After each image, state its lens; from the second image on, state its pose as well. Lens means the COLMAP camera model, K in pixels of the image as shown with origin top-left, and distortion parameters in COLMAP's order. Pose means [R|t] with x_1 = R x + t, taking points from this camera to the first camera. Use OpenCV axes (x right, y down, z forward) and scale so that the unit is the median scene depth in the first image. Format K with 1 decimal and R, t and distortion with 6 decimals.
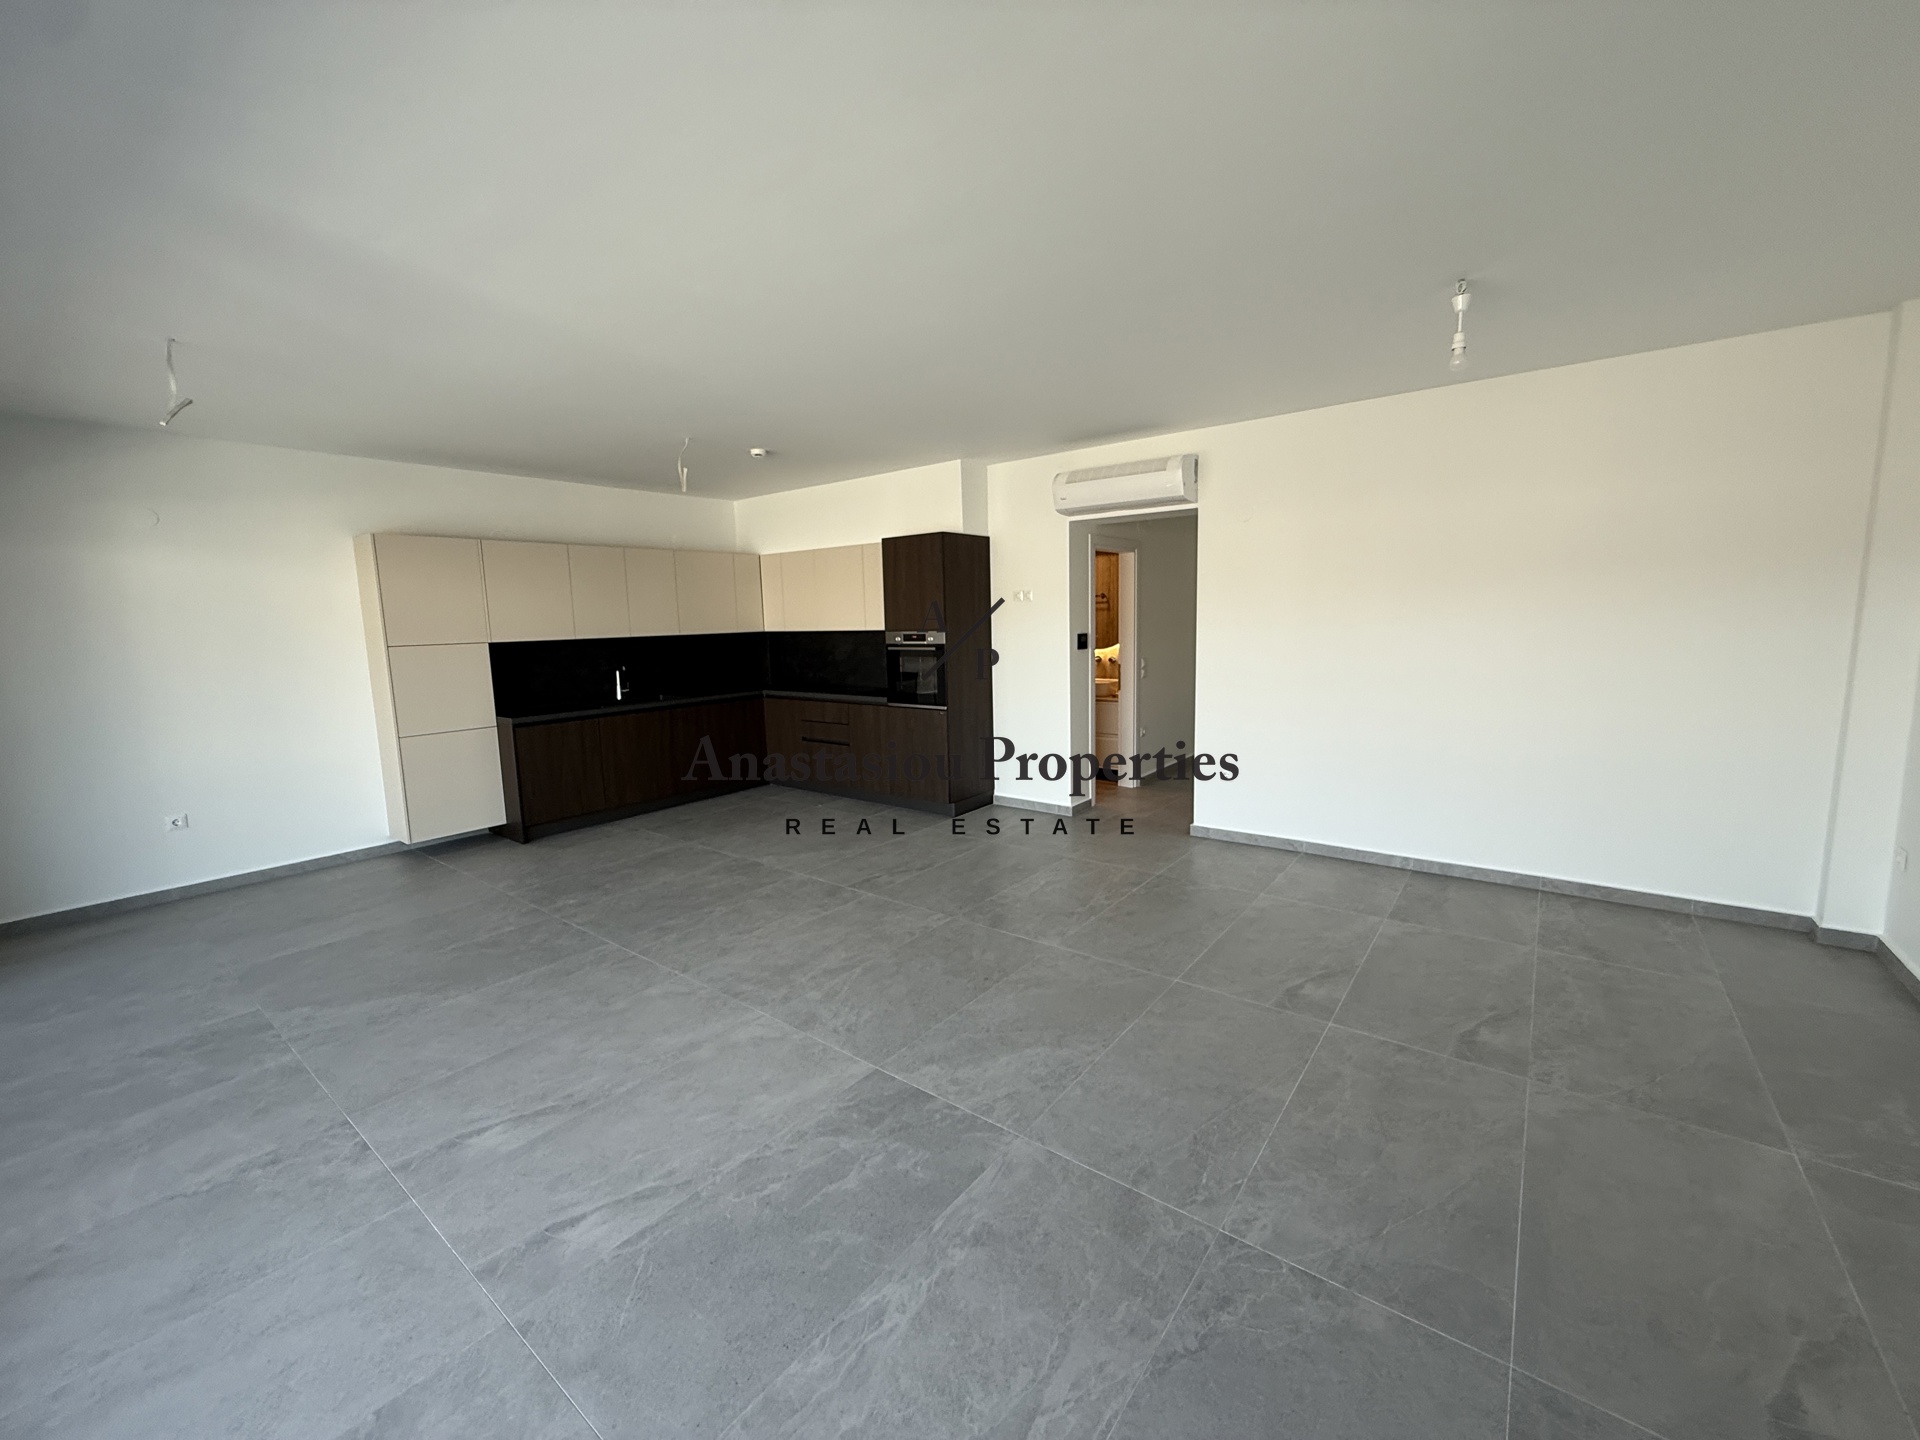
lens RADIAL K [[765.7, 0, 955.7], [0, 765.7, 715.3], [0, 0, 1]] dist [0.000273, -0.000249]
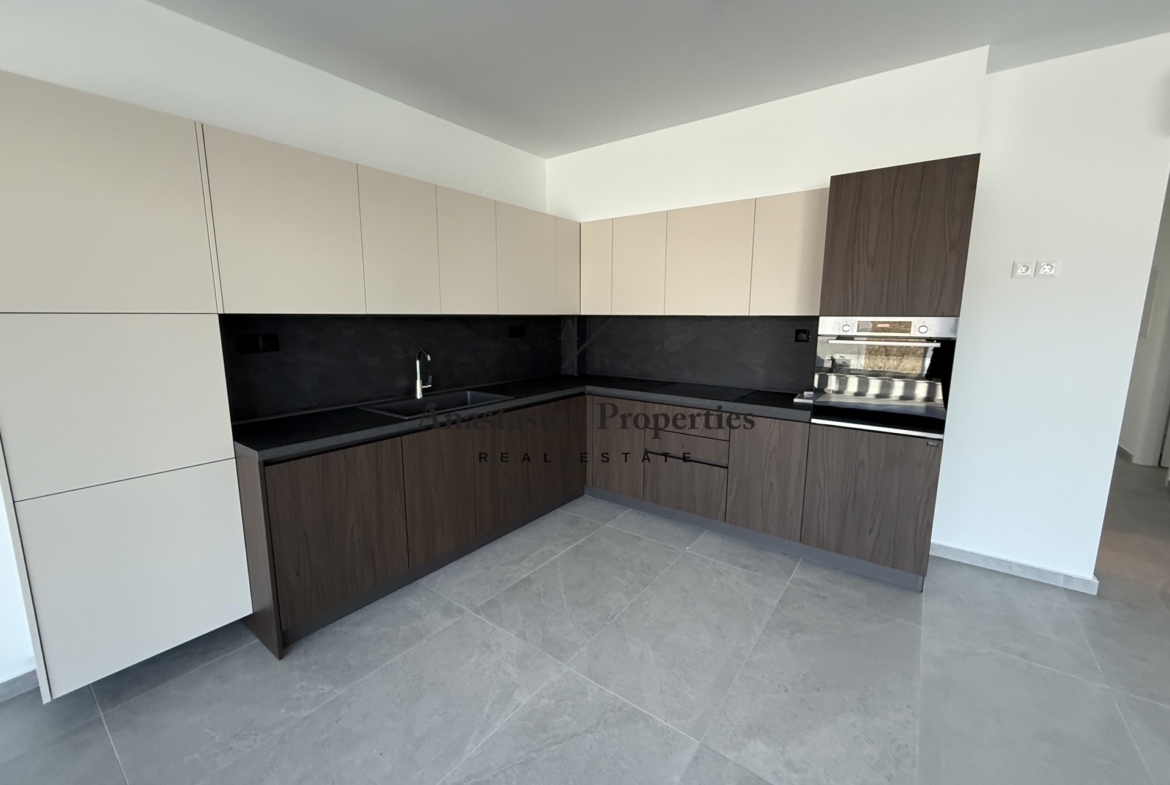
lens RADIAL K [[466.9, 0, 583.1], [0, 466.9, 389.9], [0, 0, 1]] dist [0.000291, 0.000069]
pose [[0.999451, 0.025030, 0.021688, -0.377371], [-0.025609, 0.999312, 0.026826, -0.059511], [-0.021001, -0.027366, 0.999405, 0.704423]]
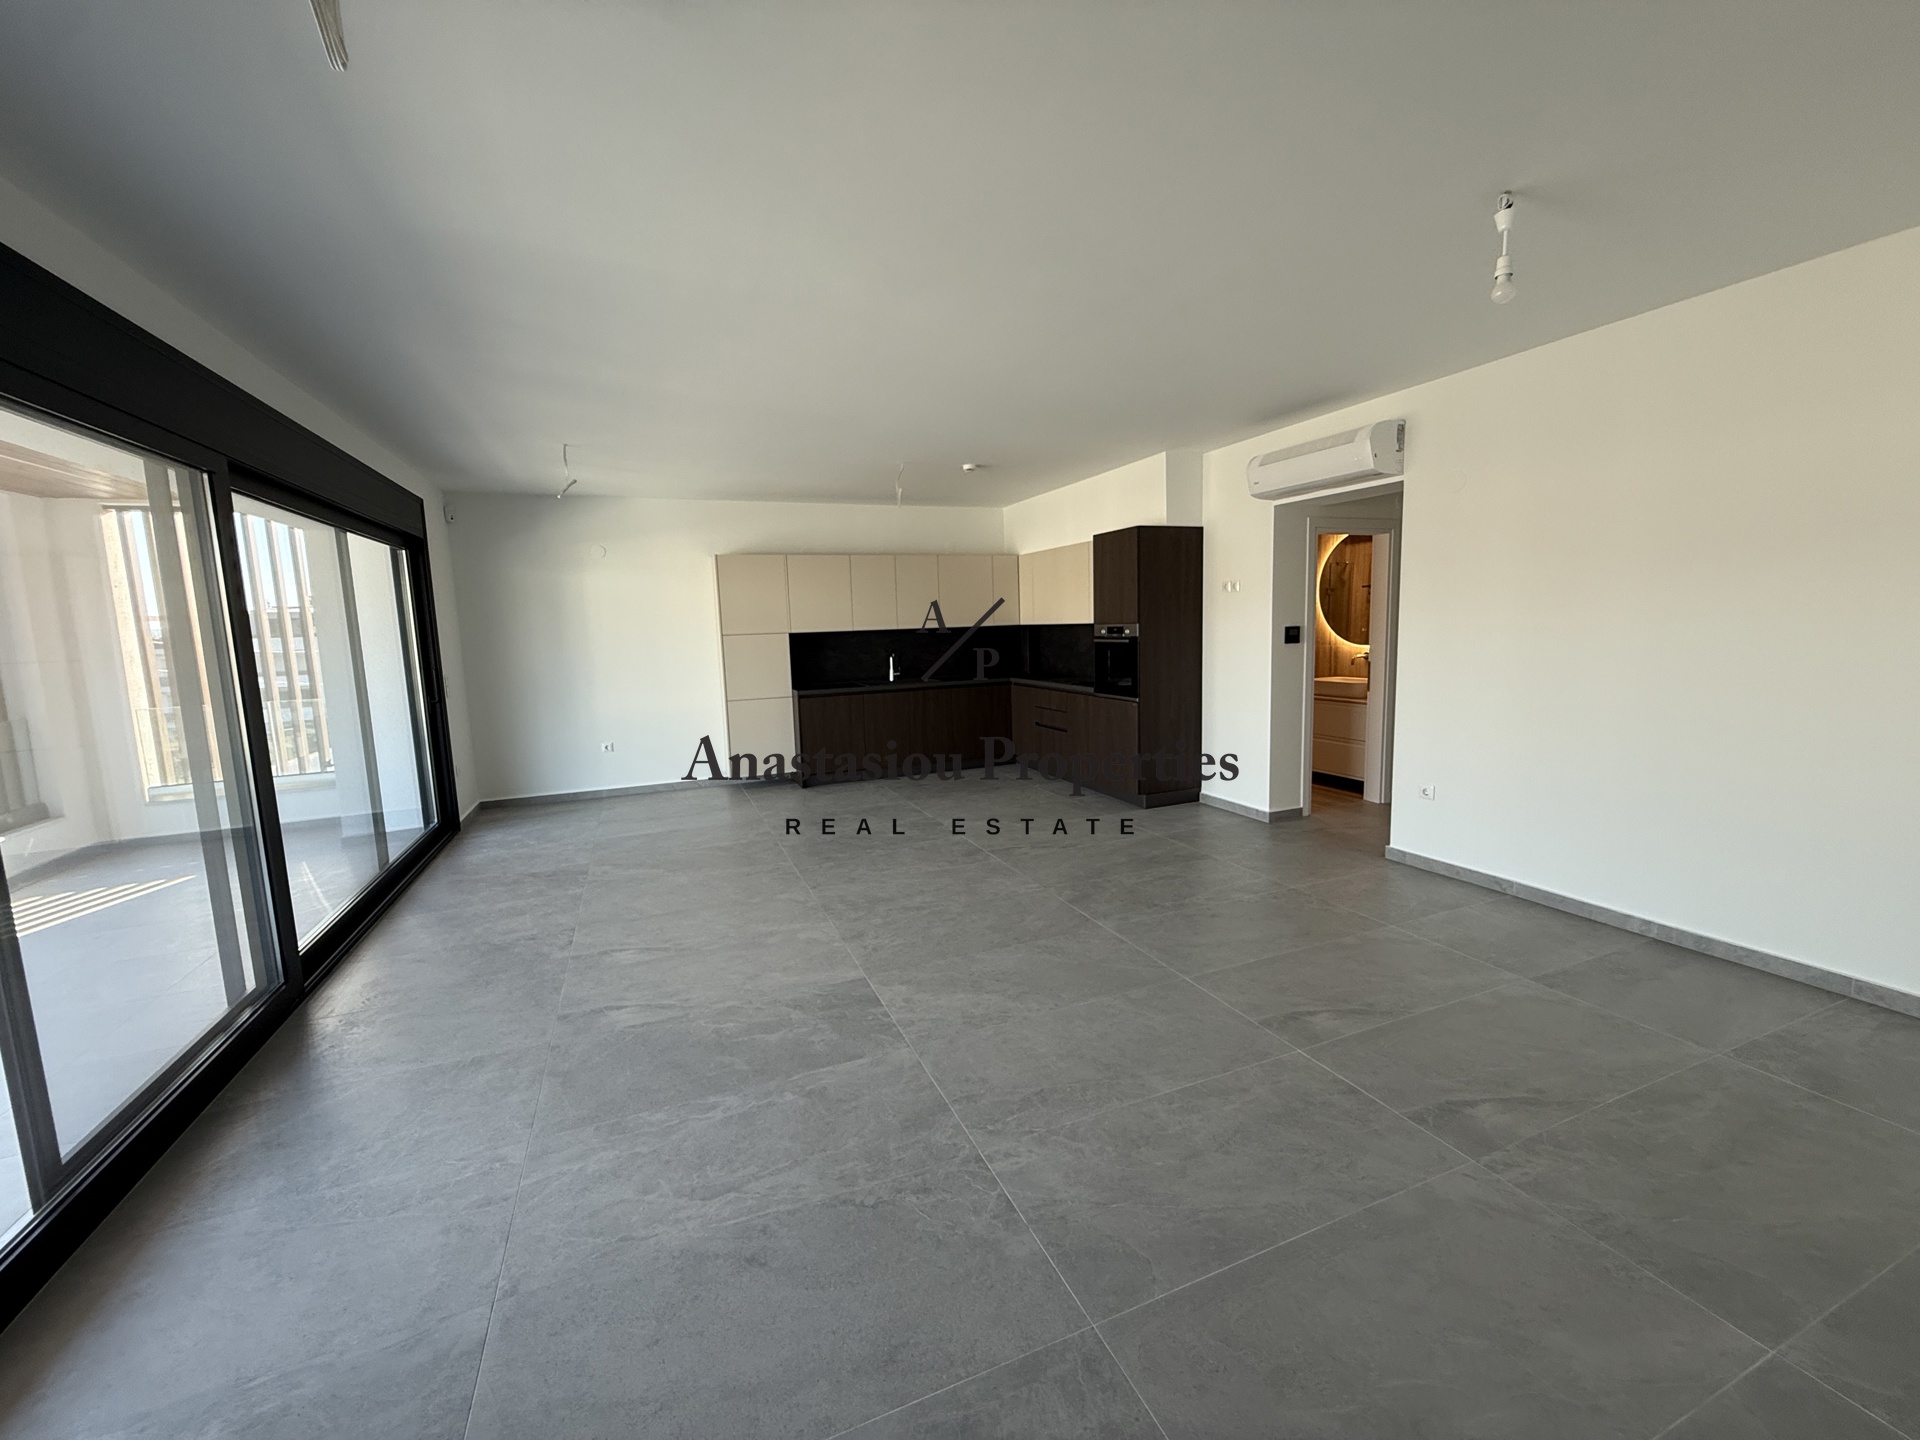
lens RADIAL K [[764.9, 0, 954.2], [0, 764.9, 717.3], [0, 0, 1]] dist [0.000451, -0.000114]
pose [[0.867097, 0.059251, -0.494603, 0.320736], [-0.054591, 0.998223, 0.023876, 0.003268], [0.495139, 0.006298, 0.868791, -0.000765]]
